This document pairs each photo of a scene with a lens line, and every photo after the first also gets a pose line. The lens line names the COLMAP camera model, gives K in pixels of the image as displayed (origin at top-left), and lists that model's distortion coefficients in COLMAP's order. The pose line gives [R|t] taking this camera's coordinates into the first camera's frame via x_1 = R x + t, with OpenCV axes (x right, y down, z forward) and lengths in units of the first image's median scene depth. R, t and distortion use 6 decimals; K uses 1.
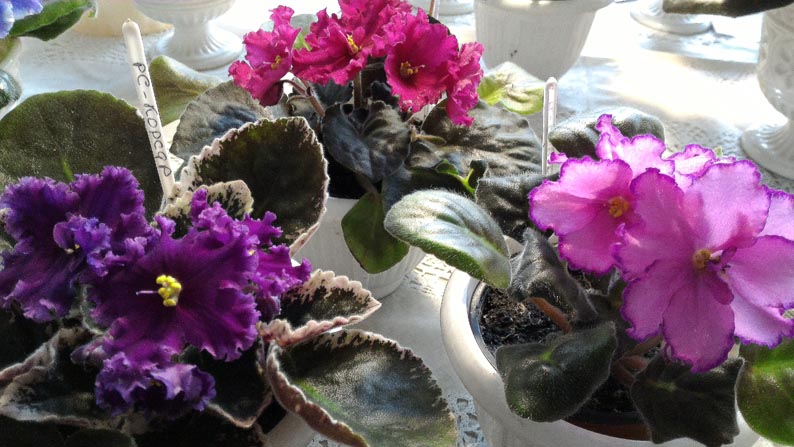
lens RADIAL K [[680.4, 0, 397.0], [0, 680.4, 223.5], [0, 0, 1]] dist [0.142213, -0.316280]
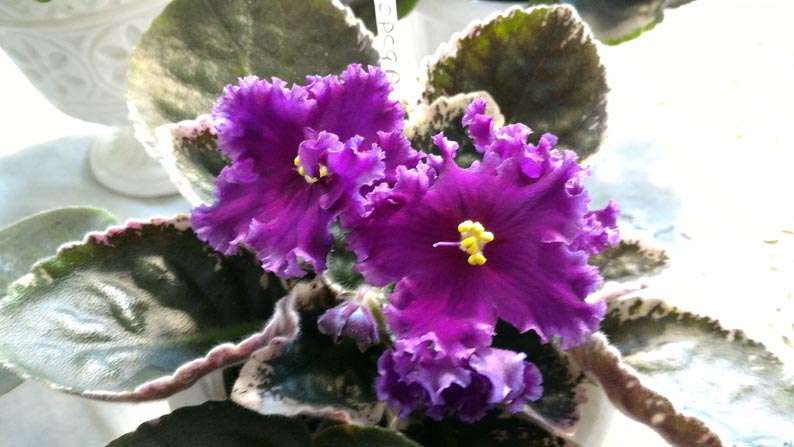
lens RADIAL K [[680.4, 0, 397.0], [0, 680.4, 223.5], [0, 0, 1]] dist [0.142213, -0.316280]
pose [[0.996037, 0.034373, -0.082035, -0.330039], [-0.025884, 0.994408, 0.102385, 0.008800], [0.085096, -0.099856, 0.991356, 0.290468]]
